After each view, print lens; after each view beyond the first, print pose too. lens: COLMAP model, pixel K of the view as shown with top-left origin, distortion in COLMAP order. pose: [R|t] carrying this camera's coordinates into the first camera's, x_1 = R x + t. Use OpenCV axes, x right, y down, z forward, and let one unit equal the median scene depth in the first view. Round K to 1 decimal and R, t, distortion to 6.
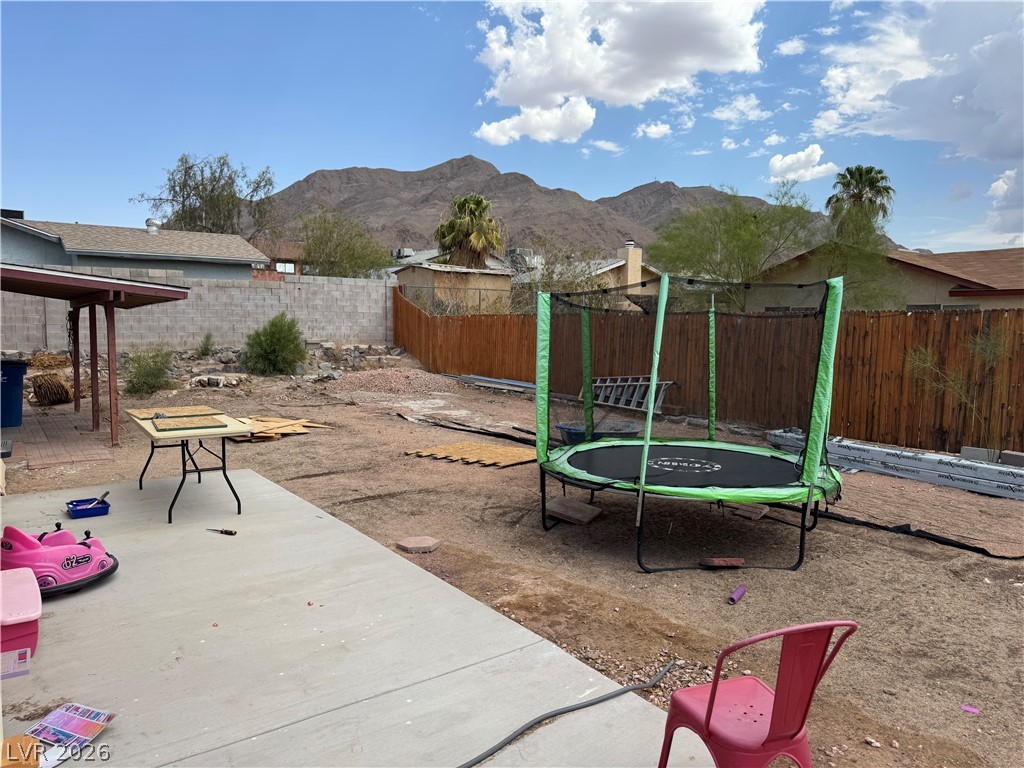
lens RADIAL K [[725.5, 0, 512.0], [0, 725.5, 384.0], [0, 0, 1]] dist [0.044612, -0.053457]
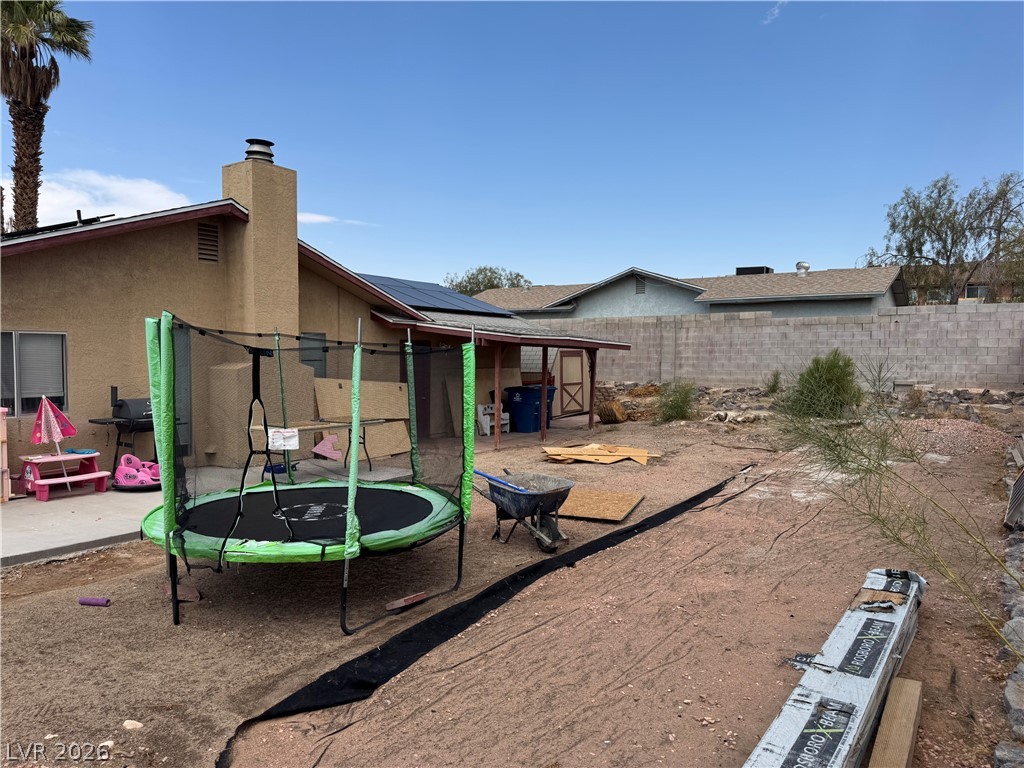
lens RADIAL K [[725.5, 0, 512.0], [0, 725.5, 384.0], [0, 0, 1]] dist [0.044612, -0.053457]
pose [[0.349211, 0.029320, -0.936585, 0.387663], [-0.078847, 0.996885, 0.001809, -0.023823], [0.933721, 0.073215, 0.350435, 0.291013]]
